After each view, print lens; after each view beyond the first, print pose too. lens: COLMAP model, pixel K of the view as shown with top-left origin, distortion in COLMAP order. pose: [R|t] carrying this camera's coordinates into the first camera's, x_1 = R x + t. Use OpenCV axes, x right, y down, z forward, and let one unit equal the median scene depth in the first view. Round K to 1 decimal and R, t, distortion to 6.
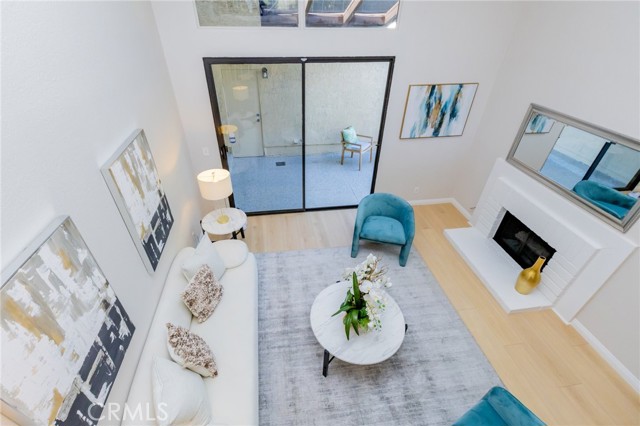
lens RADIAL K [[288.6, 0, 310.0], [0, 288.6, 216.4], [0, 0, 1]] dist [0.000972, 0.000067]
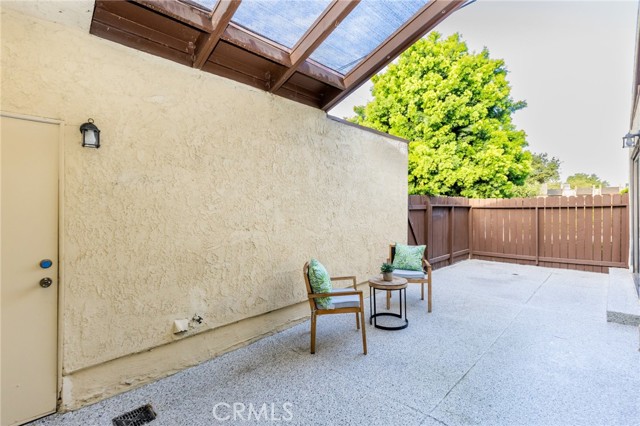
lens RADIAL K [[294.2, 0, 320.2], [0, 294.2, 206.1], [0, 0, 1]] dist [-0.000262, -0.000306]
pose [[0.798272, -0.006182, 0.602266, -0.226496], [0.359427, 0.807266, -0.468116, -0.261689], [-0.483295, 0.590155, 0.646640, 1.052960]]
